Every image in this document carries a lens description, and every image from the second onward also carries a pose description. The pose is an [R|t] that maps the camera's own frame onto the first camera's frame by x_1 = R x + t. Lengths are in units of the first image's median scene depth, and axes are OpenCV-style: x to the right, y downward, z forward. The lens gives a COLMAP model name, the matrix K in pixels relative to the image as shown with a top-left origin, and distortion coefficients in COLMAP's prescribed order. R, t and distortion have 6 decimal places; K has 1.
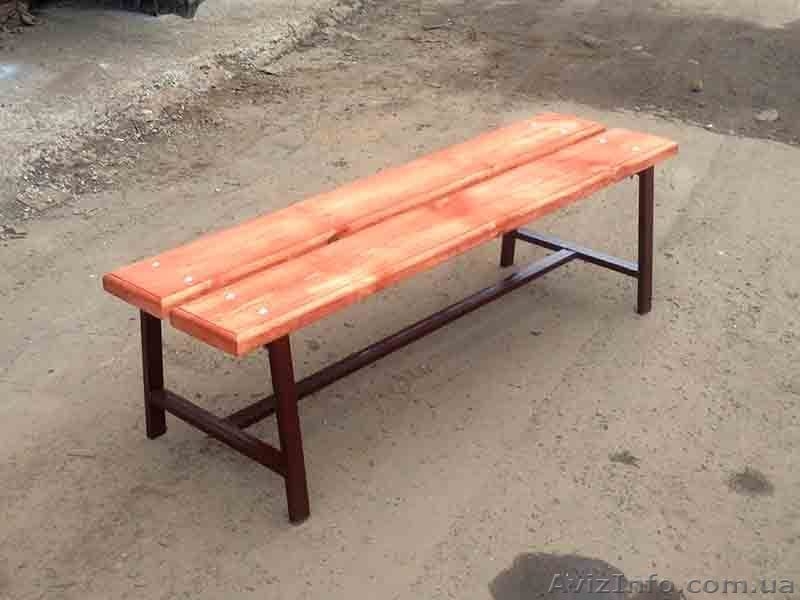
lens RADIAL K [[1143.9, 0, 400.0], [0, 1143.9, 300.0], [0, 0, 1]] dist [0.041219, 0.094369]
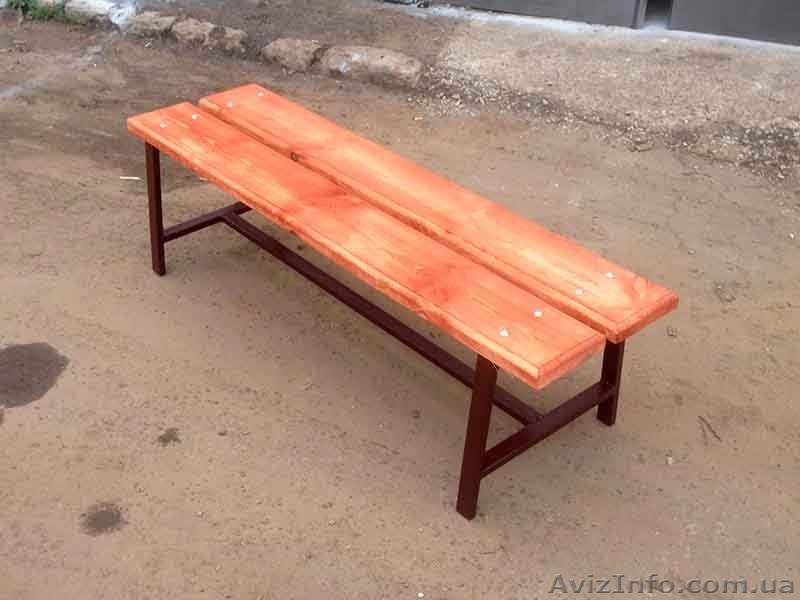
lens RADIAL K [[1033.3, 0, 400.0], [0, 1033.3, 300.0], [0, 0, 1]] dist [0.070535, 0.001101]
pose [[-0.092510, 0.556639, -0.825588, 0.556909], [-0.446515, 0.717908, 0.534072, -0.350729], [0.889981, 0.418044, 0.182133, 0.588547]]
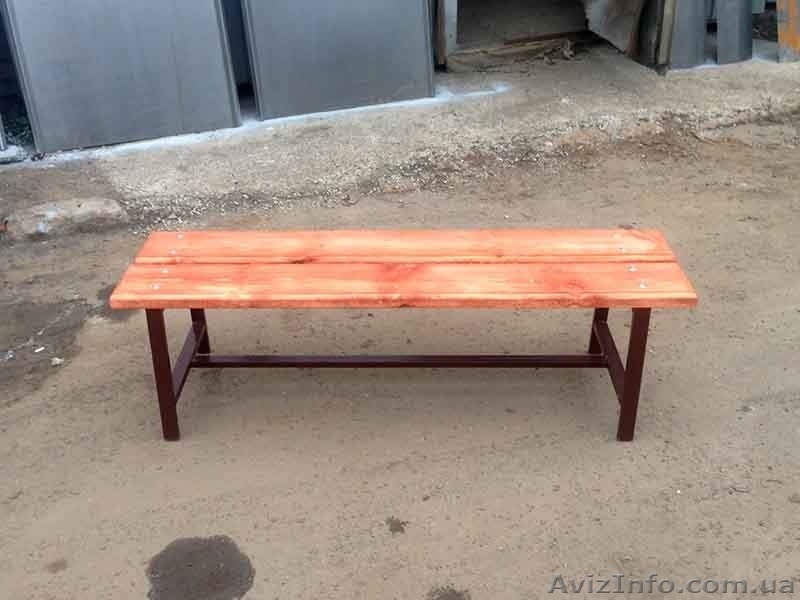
lens RADIAL K [[900.3, 0, 413.1], [0, 900.3, 344.8], [0, 0, 1]] dist [0.070628, 0.022612]
pose [[0.683427, 0.379668, -0.623522, 0.429296], [-0.322839, 0.923244, 0.208315, -0.135991], [0.654754, 0.058929, 0.753541, 0.195546]]
